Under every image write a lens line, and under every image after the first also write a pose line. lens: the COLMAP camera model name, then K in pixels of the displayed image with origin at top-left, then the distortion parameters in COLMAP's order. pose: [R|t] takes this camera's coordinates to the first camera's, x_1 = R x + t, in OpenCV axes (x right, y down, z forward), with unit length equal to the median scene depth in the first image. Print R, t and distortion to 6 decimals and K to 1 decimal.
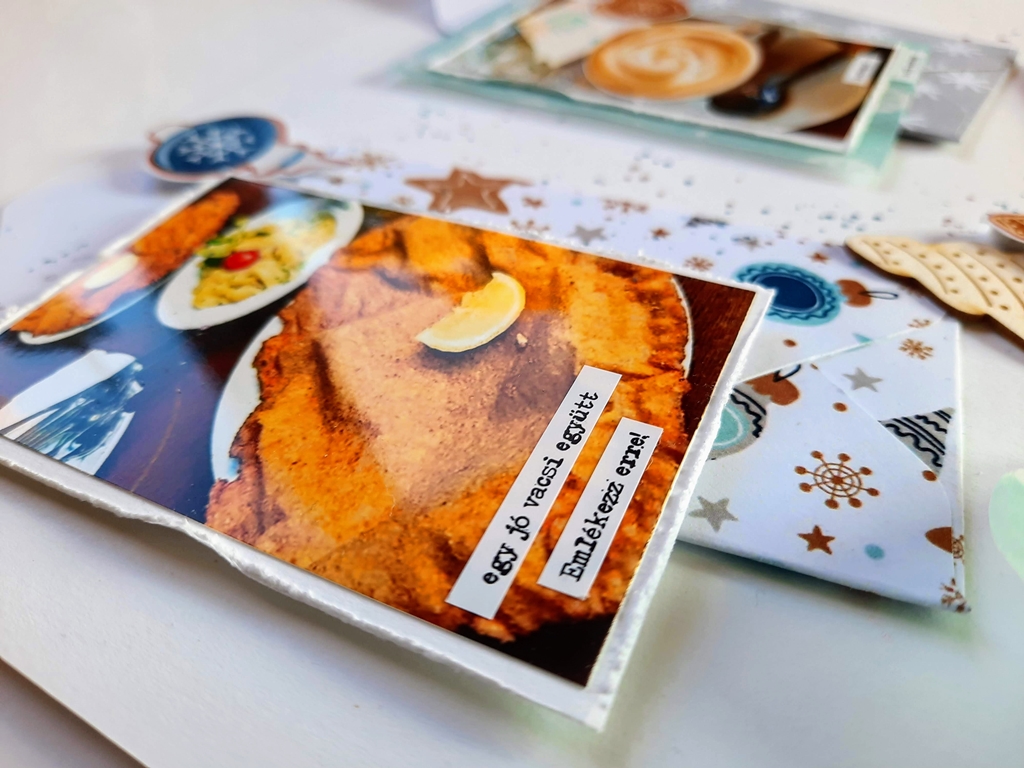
lens RADIAL K [[745.6, 0, 513.5], [0, 745.6, 379.3], [0, 0, 1]] dist [0.048946, -0.122393]
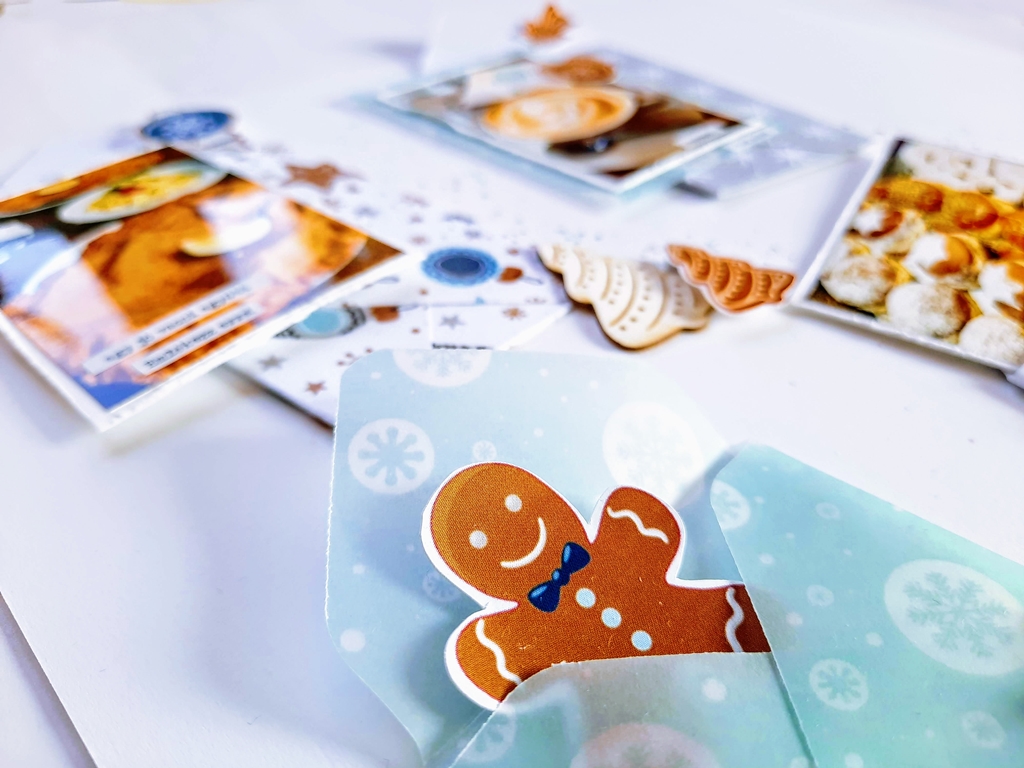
lens RADIAL K [[745.6, 0, 513.5], [0, 745.6, 379.3], [0, 0, 1]] dist [0.048946, -0.122393]
pose [[0.952124, 0.187613, -0.241372, 0.972039], [-0.206122, 0.977055, -0.053634, 0.164860], [0.225772, 0.100818, 0.968949, -0.332244]]
